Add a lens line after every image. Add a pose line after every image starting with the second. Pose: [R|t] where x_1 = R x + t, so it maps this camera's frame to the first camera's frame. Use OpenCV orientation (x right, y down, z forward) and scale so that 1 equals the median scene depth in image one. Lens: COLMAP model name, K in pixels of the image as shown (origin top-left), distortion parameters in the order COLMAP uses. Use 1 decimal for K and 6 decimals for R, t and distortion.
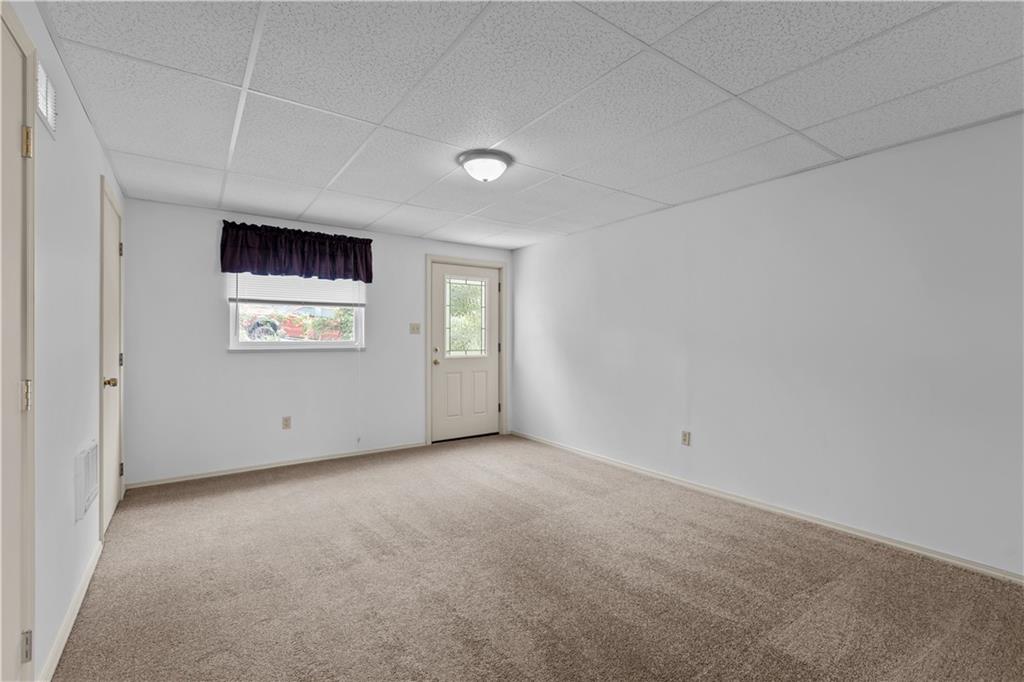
lens RADIAL K [[460.9, 0, 513.6], [0, 460.9, 332.4], [0, 0, 1]] dist [0.009321, -0.001175]
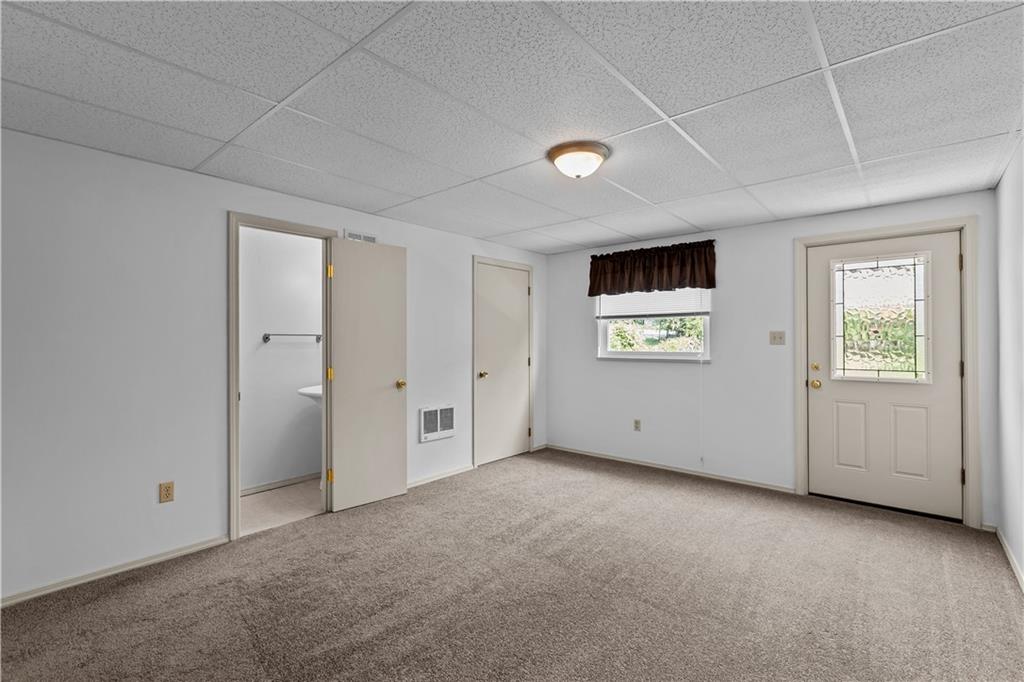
lens RADIAL K [[460.9, 0, 507.6], [0, 460.9, 335.4], [0, 0, 1]] dist [0.009321, -0.001175]
pose [[0.256421, -0.019549, -0.966367, 0.457634], [0.005167, 0.999809, -0.018854, 0.000035], [0.966551, -0.000159, 0.256473, 0.386356]]
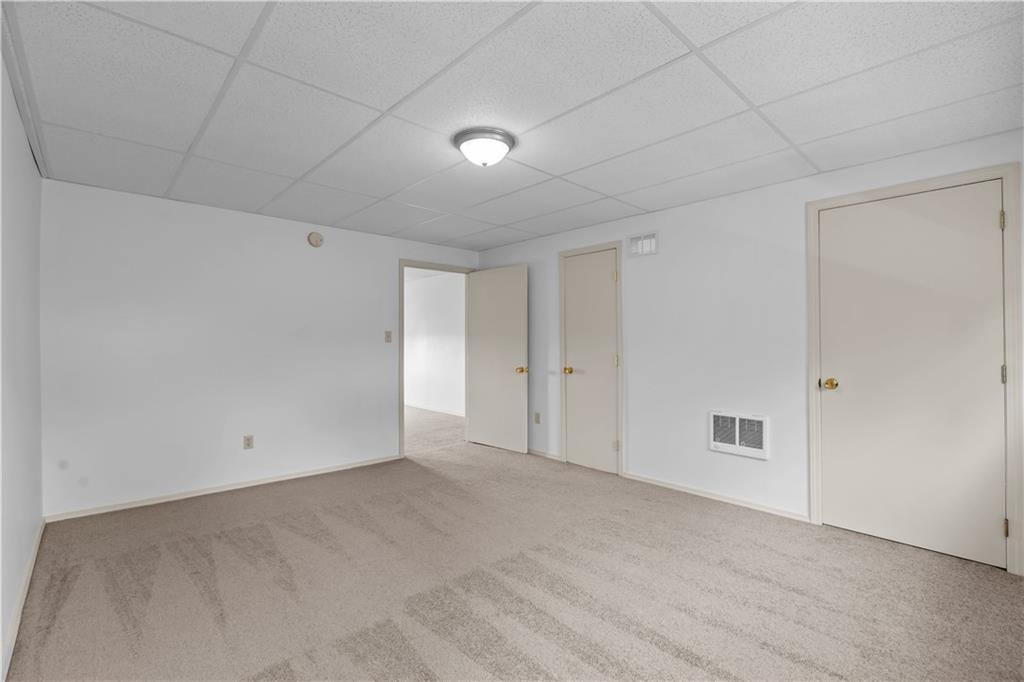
lens RADIAL K [[460.9, 0, 520.1], [0, 460.9, 337.1], [0, 0, 1]] dist [0.009321, -0.001175]
pose [[-0.983175, -0.007713, -0.182504, 0.022611], [-0.006257, 0.999944, -0.008551, 0.009596], [0.182560, -0.007265, -0.983168, 1.119209]]
